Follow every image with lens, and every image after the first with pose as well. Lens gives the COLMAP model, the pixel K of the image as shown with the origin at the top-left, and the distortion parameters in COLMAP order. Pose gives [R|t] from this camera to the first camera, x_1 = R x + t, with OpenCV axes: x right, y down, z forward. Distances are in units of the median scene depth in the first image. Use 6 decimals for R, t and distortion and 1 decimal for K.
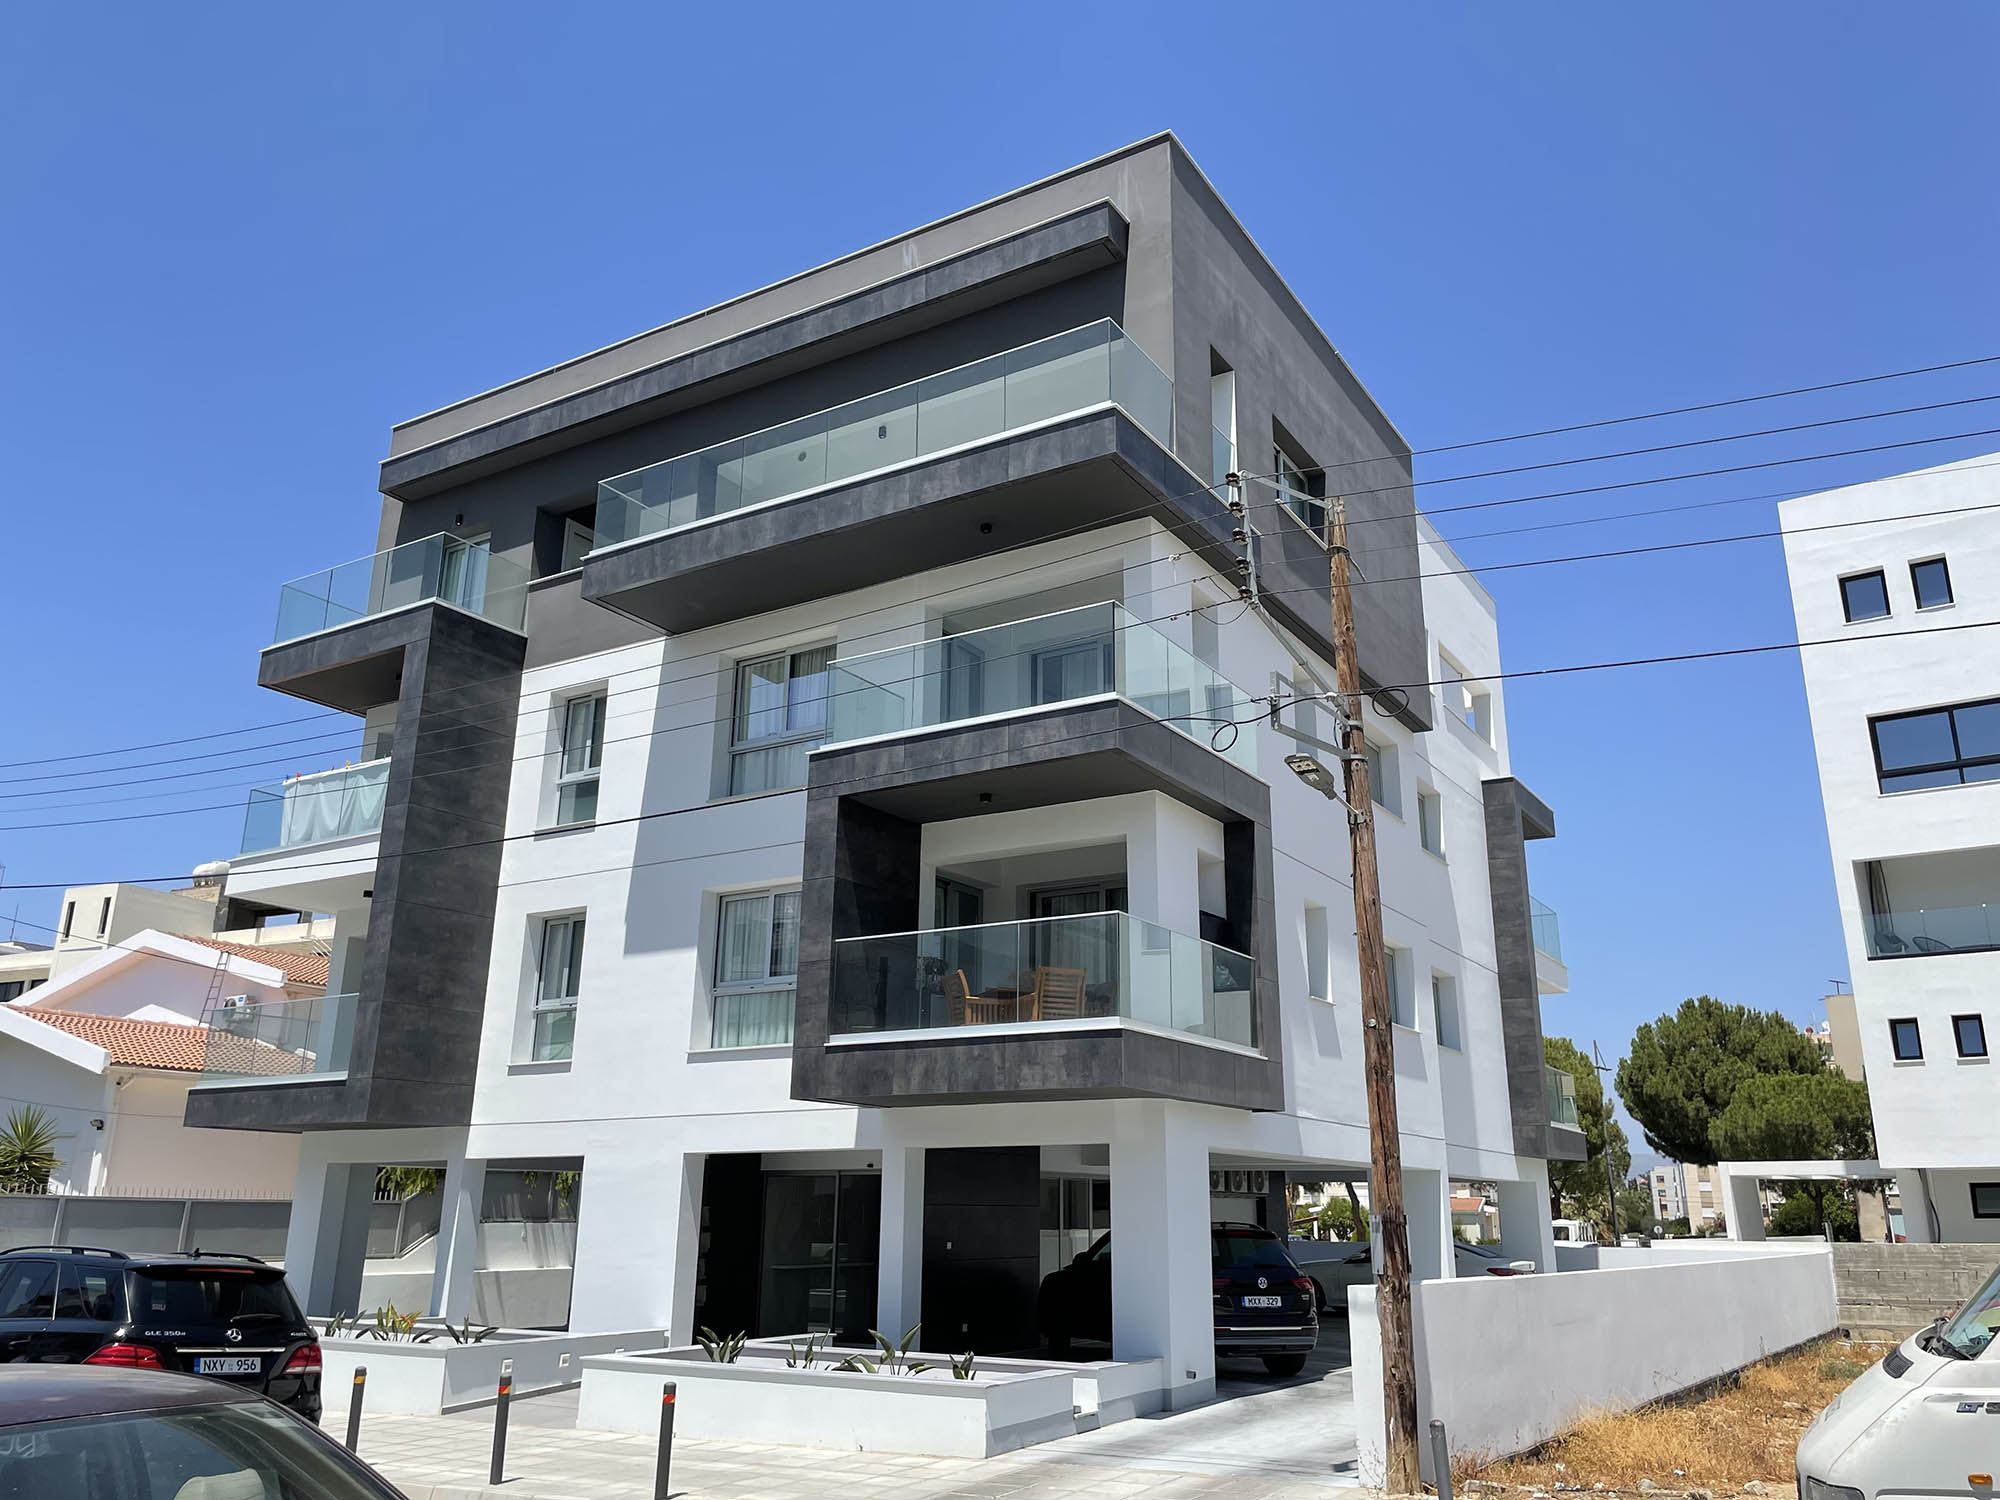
lens RADIAL K [[1534.3, 0, 1000.0], [0, 1534.3, 750.0], [0, 0, 1]] dist [0.040162, 0.003696]
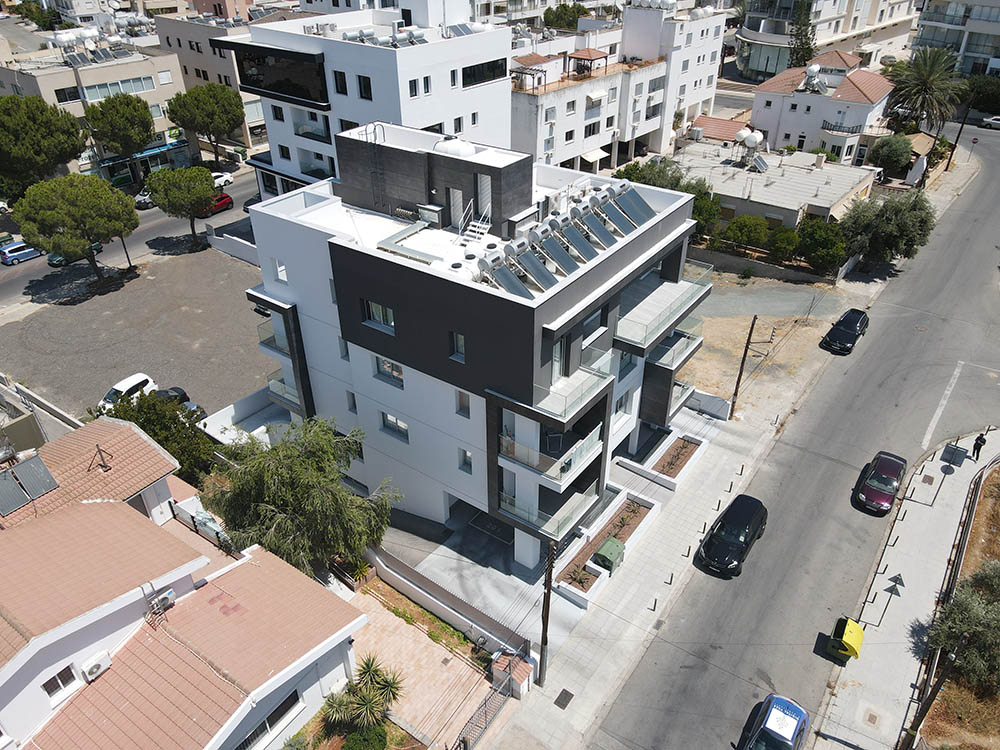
lens RADIAL K [[732.1, 0, 500.0], [0, 732.1, 375.0], [0, 0, 1]] dist [0.041439, -0.031145]
pose [[0.069737, -0.551377, 0.831337, -1.628874], [-0.278950, 0.789342, 0.546924, -0.842113], [-0.957770, -0.270042, -0.098760, 1.403844]]
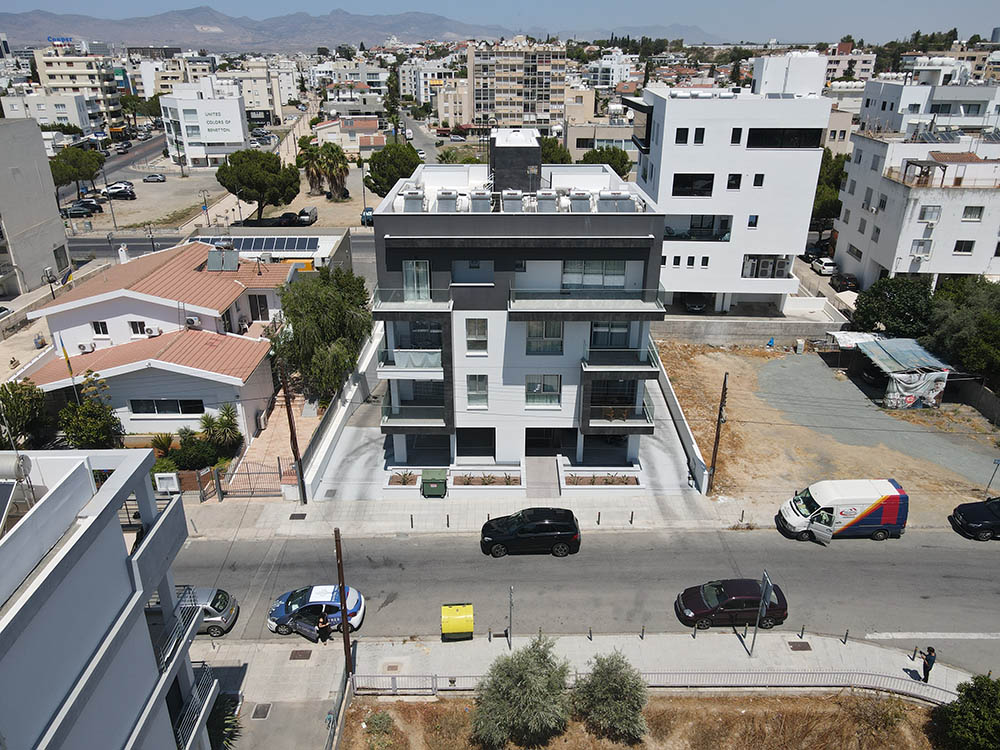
lens RADIAL K [[732.1, 0, 500.0], [0, 732.1, 375.0], [0, 0, 1]] dist [0.041439, -0.031145]
pose [[0.850770, -0.218212, 0.478093, -1.148286], [-0.146383, 0.775324, 0.614365, -1.069009], [-0.504739, -0.592669, 0.627680, -0.217934]]
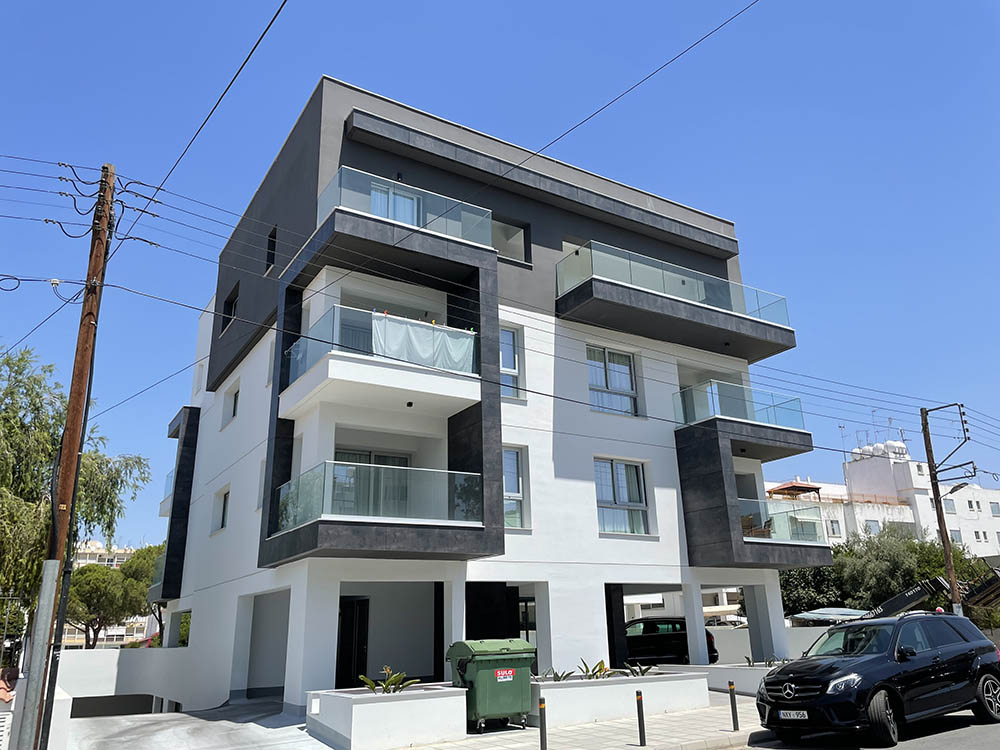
lens RADIAL K [[767.1, 0, 500.0], [0, 767.1, 375.0], [0, 0, 1]] dist [0.040162, 0.003696]
pose [[0.445093, 0.267382, 0.854634, -1.084128], [-0.230882, 0.956380, -0.178971, 0.191217], [-0.865208, -0.117661, 0.487412, 0.586183]]
